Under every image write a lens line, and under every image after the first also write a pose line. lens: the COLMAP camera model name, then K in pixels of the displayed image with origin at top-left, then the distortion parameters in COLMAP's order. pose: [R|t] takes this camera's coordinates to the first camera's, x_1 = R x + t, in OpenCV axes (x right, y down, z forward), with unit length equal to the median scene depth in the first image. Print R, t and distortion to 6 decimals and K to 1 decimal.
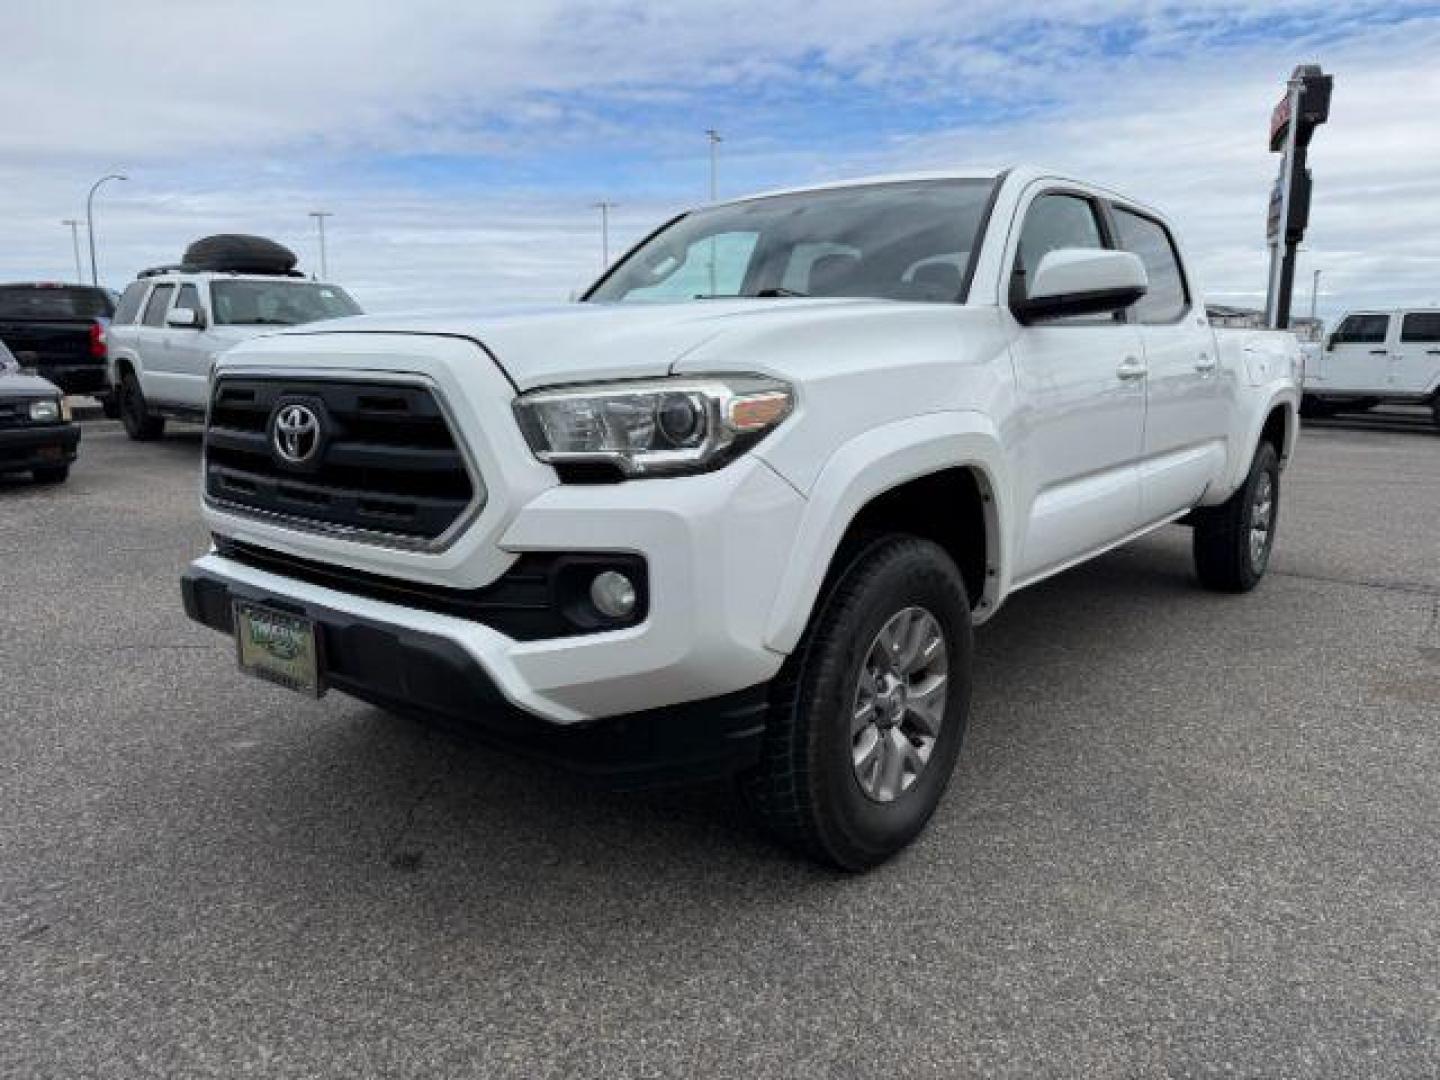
lens RADIAL K [[1029.0, 0, 717.5], [0, 1029.0, 540.2], [0, 0, 1]] dist [-0.014278, -0.000588]
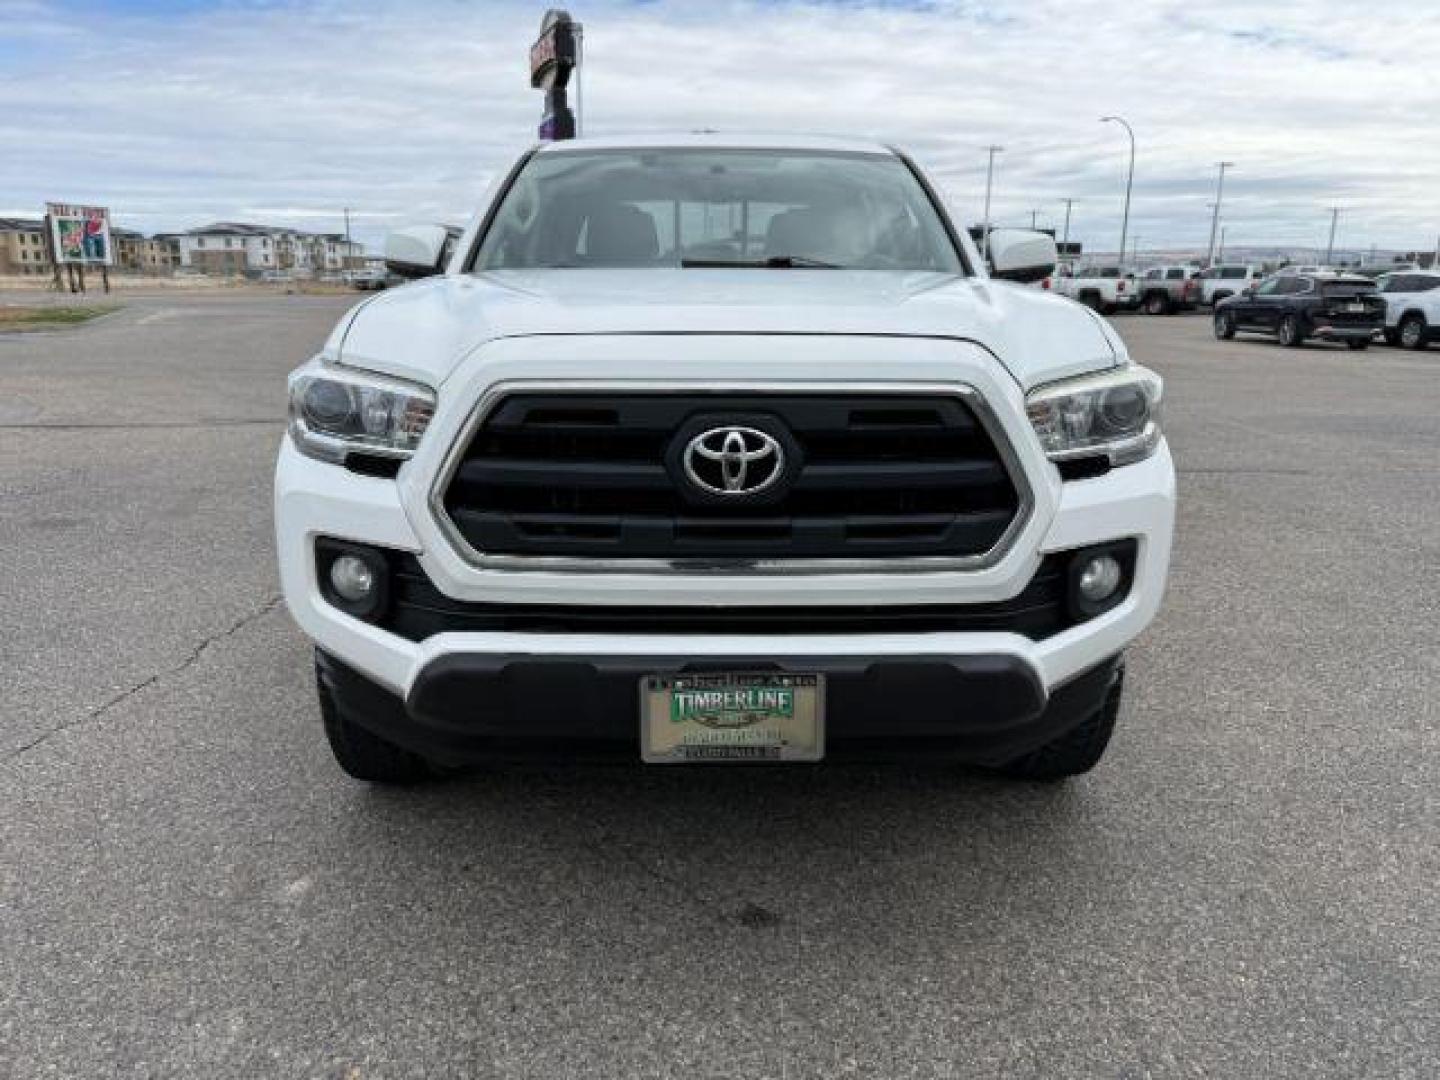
lens RADIAL K [[1029.0, 0, 731.8], [0, 1029.0, 530.0], [0, 0, 1]] dist [-0.014278, -0.000588]
pose [[0.777506, -0.157845, 0.608744, -0.928132], [0.119855, 0.987438, 0.102956, -0.134322], [-0.617348, -0.007088, 0.786658, 0.350027]]
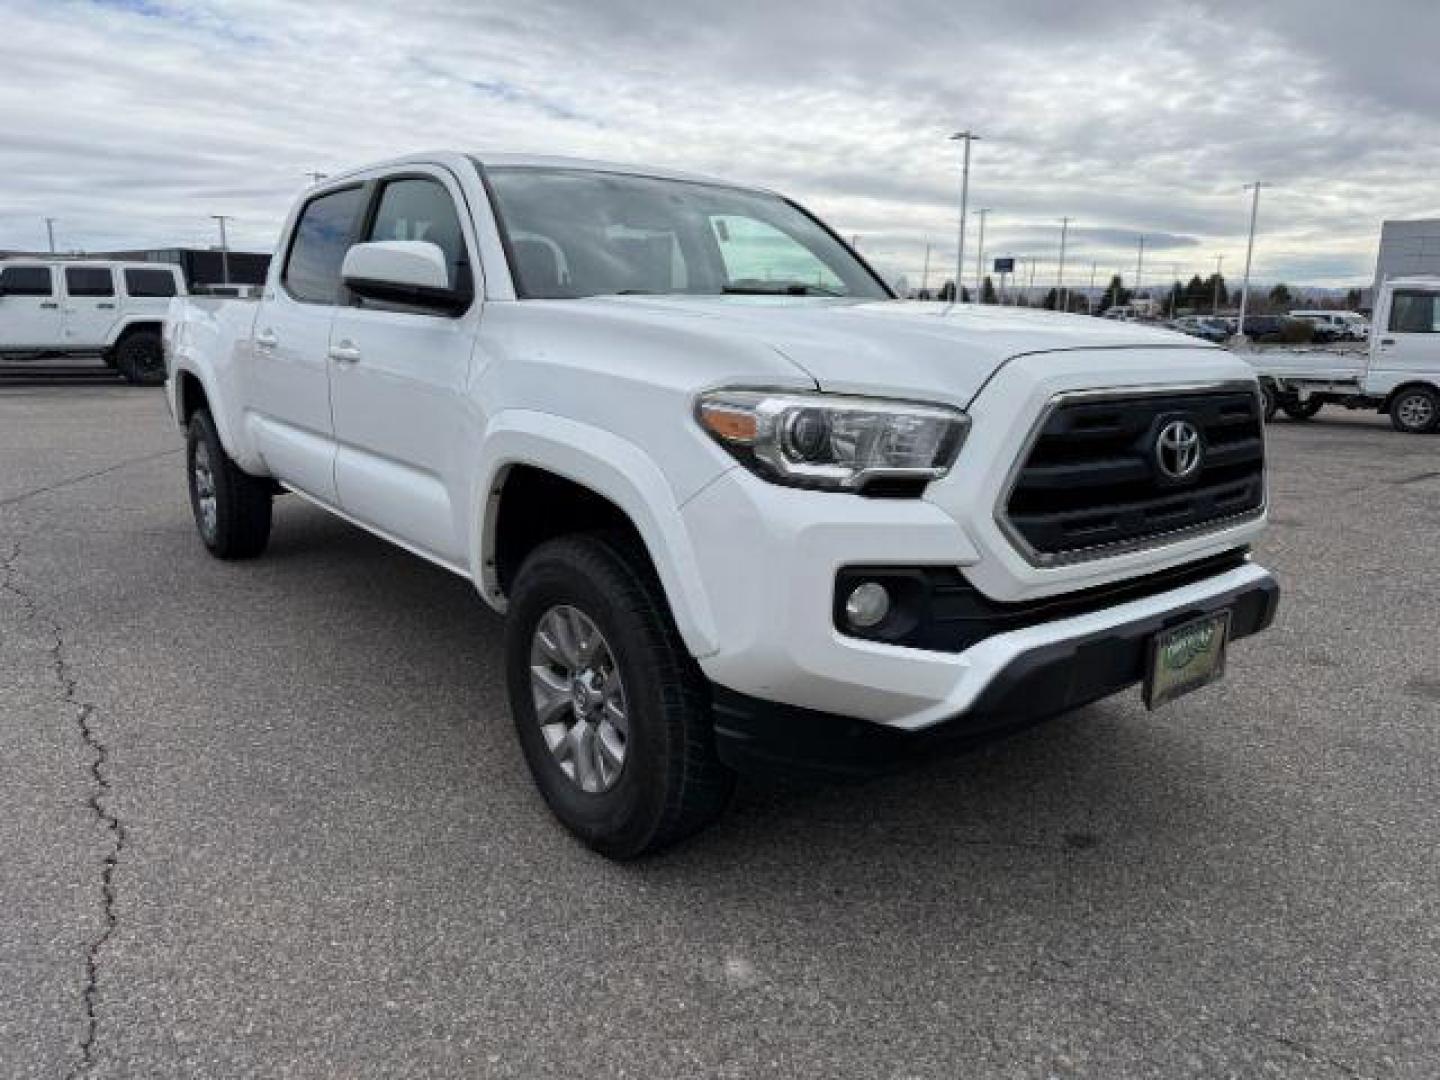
lens RADIAL K [[1029.0, 0, 707.1], [0, 1029.0, 546.0], [0, 0, 1]] dist [-0.014278, -0.000588]
pose [[0.238548, -0.221066, 0.945634, -1.533418], [0.166261, 0.968666, 0.184509, -0.283250], [-0.956793, 0.113208, 0.267828, 1.202939]]
